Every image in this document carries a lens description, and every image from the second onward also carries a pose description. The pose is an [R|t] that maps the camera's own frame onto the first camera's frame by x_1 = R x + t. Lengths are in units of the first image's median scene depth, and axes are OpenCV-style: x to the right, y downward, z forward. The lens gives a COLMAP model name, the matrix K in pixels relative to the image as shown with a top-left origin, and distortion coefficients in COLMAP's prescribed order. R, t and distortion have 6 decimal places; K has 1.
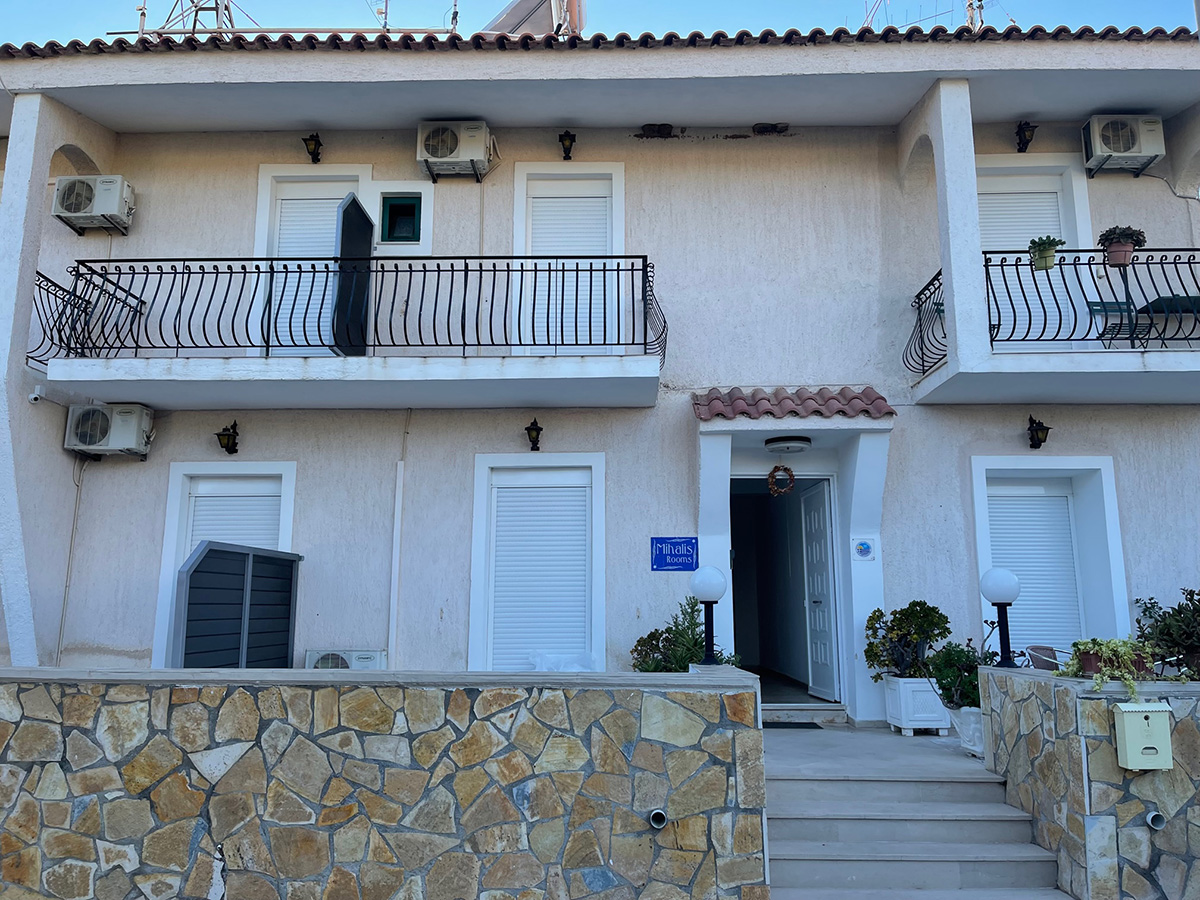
lens RADIAL K [[903.0, 0, 600.0], [0, 903.0, 450.0], [0, 0, 1]] dist [0.054514, -0.074794]
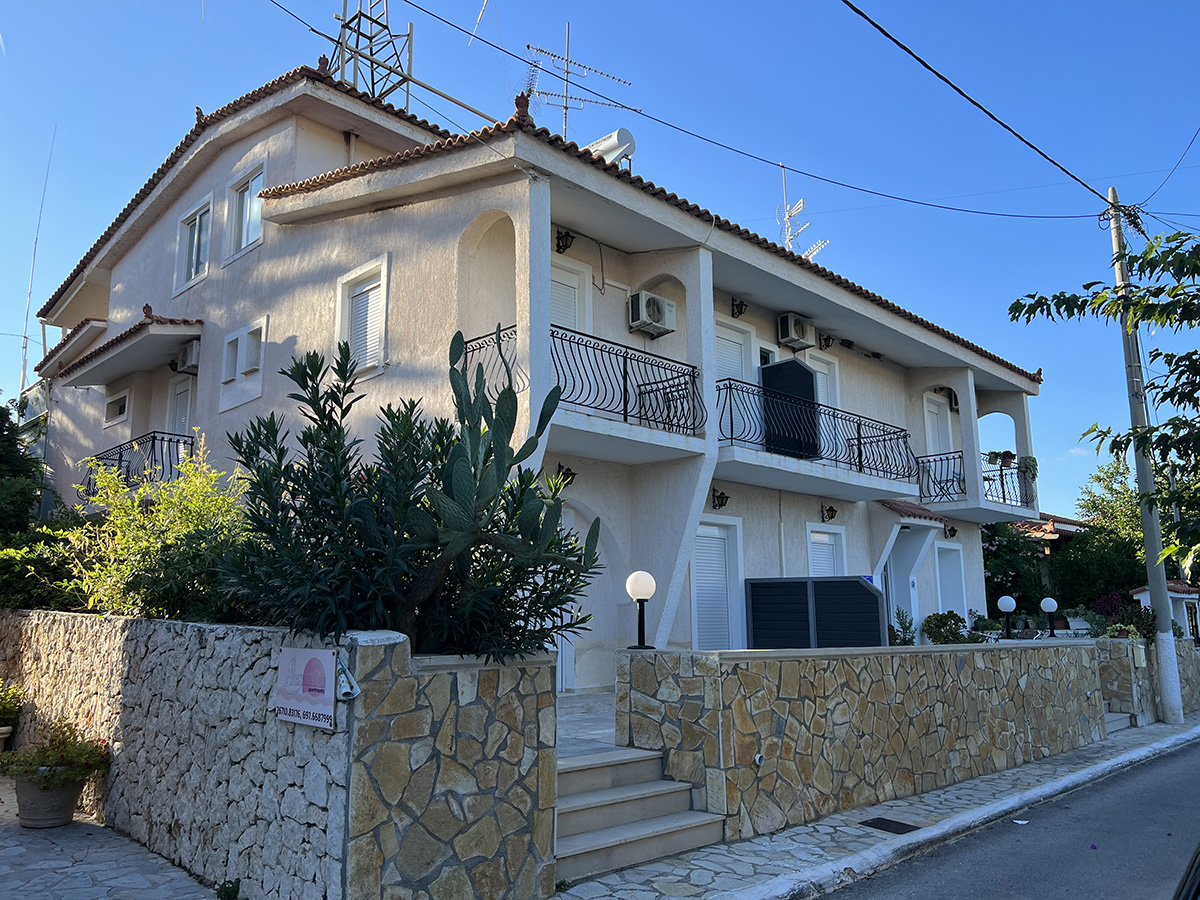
lens RADIAL K [[893.0, 0, 600.0], [0, 893.0, 450.0], [0, 0, 1]] dist [0.040584, -0.044233]
pose [[0.685644, 0.128864, 0.716440, -1.623630], [-0.122165, 0.990617, -0.061266, 0.021164], [-0.717613, -0.045517, 0.694953, 0.135386]]
